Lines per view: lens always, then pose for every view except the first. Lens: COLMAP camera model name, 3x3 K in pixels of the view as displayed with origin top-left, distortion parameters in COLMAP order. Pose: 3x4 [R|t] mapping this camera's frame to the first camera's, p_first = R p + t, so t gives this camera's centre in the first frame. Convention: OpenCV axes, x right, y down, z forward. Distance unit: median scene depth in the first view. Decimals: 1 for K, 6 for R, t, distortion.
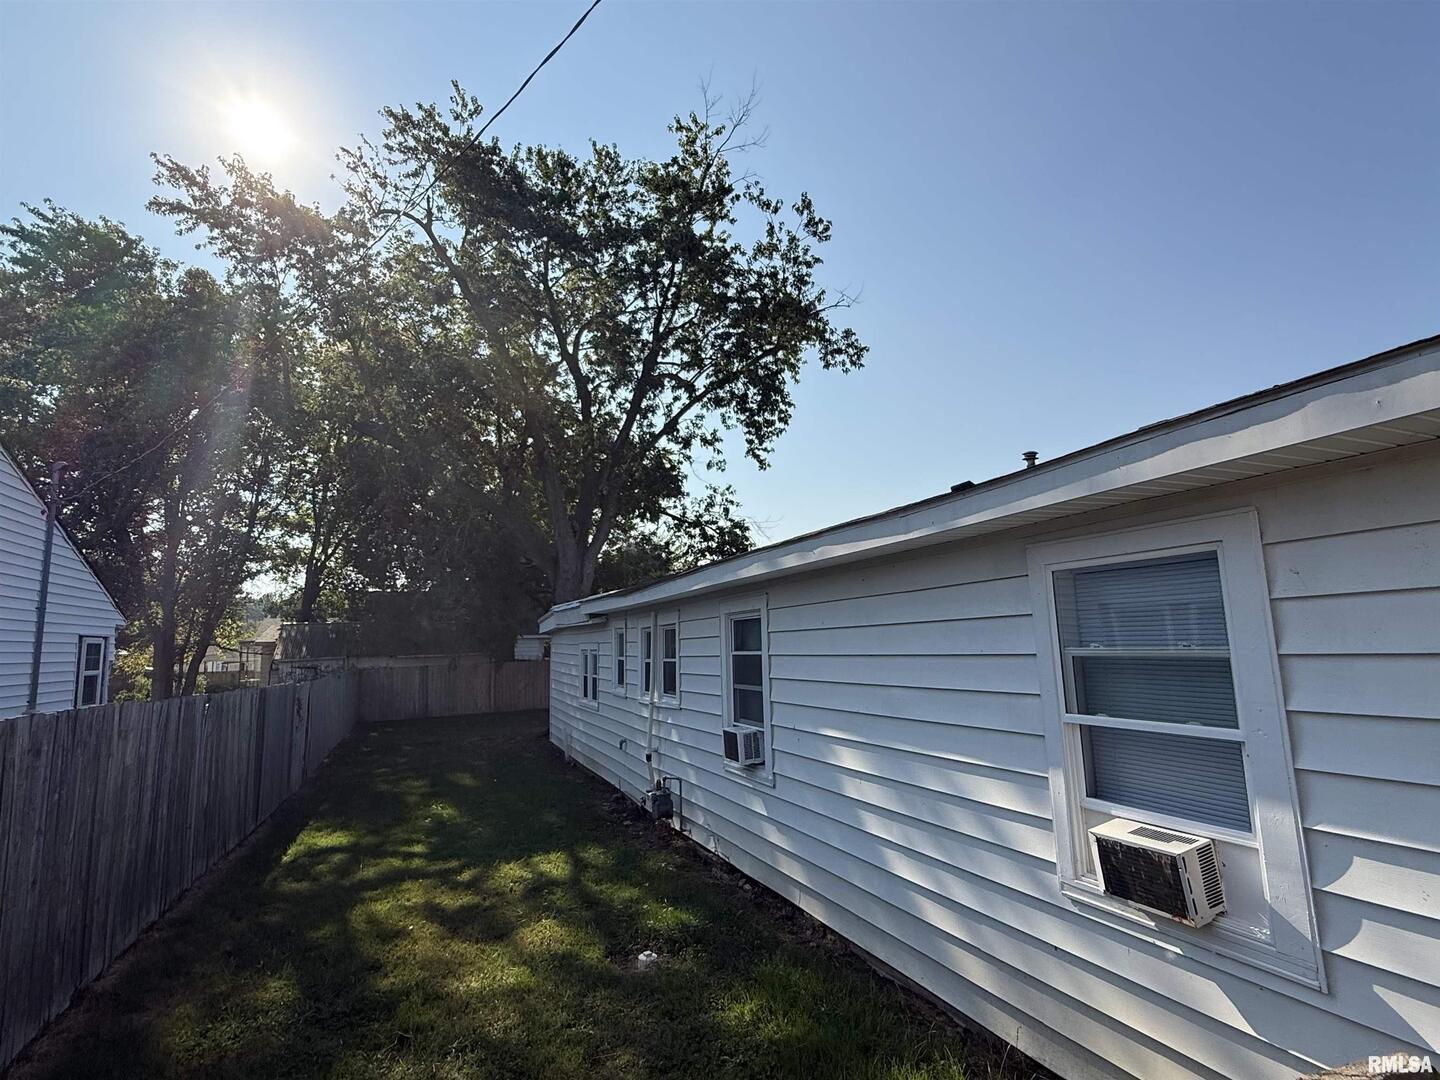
lens RADIAL K [[738.2, 0, 712.2], [0, 738.2, 537.3], [0, 0, 1]] dist [-0.002986, -0.000126]
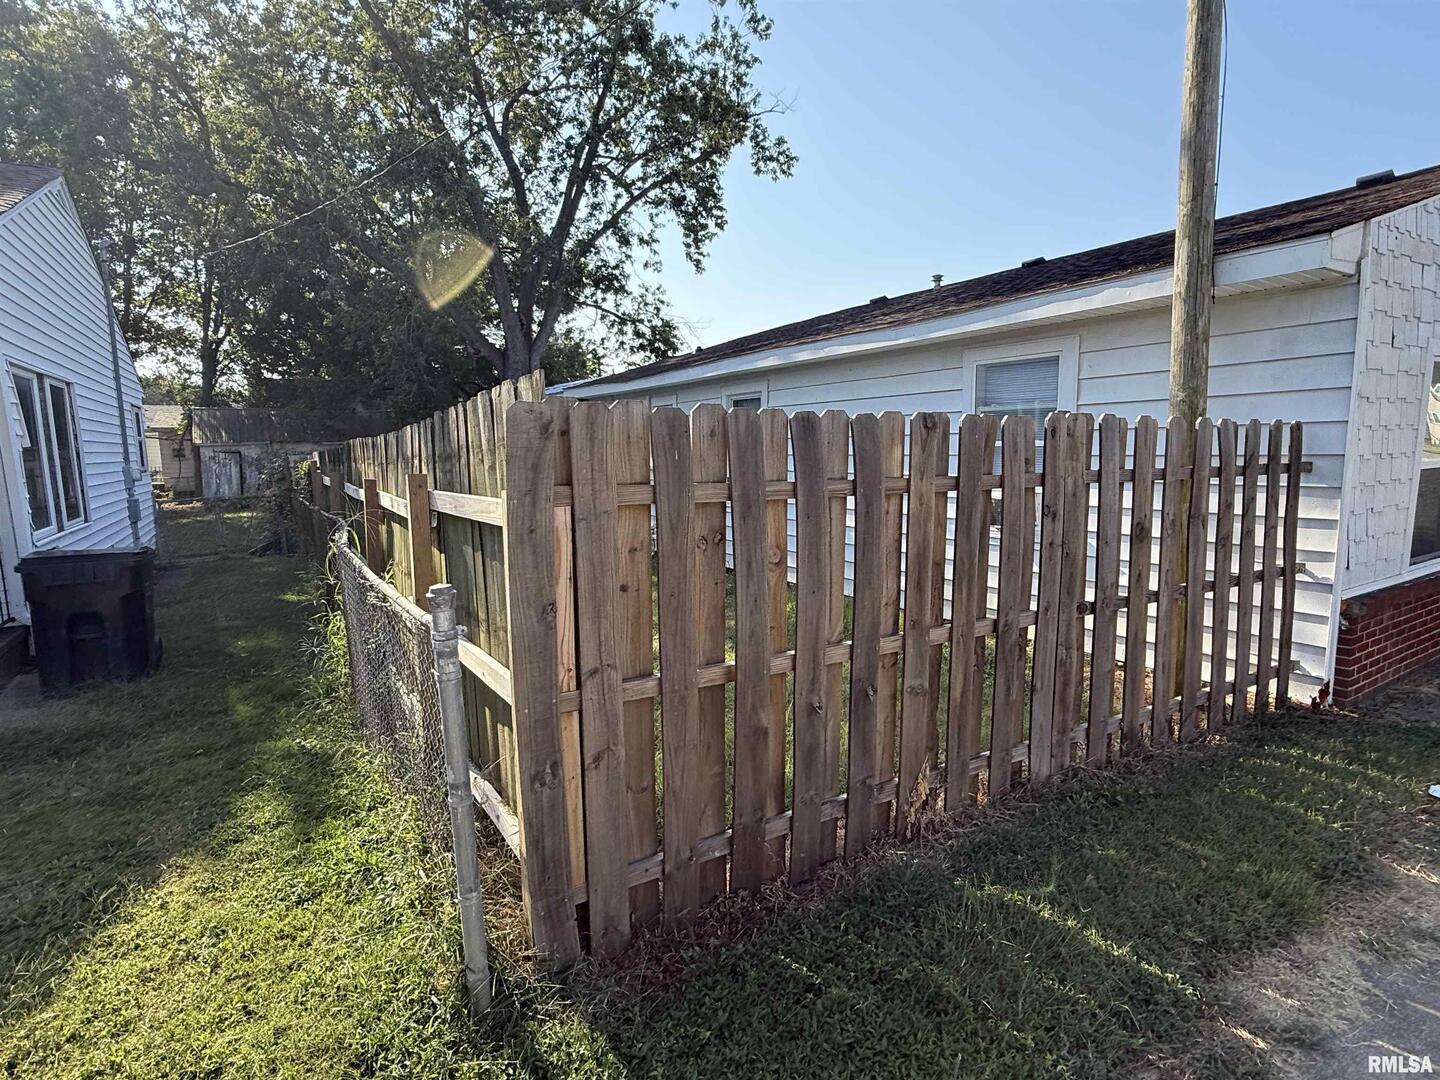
lens RADIAL K [[738.2, 0, 717.3], [0, 738.2, 539.0], [0, 0, 1]] dist [-0.002986, -0.000126]
pose [[0.984668, -0.007090, 0.174292, -0.095210], [-0.039292, 0.964481, 0.261215, 0.001921], [-0.169954, -0.264059, 0.949415, -0.142863]]
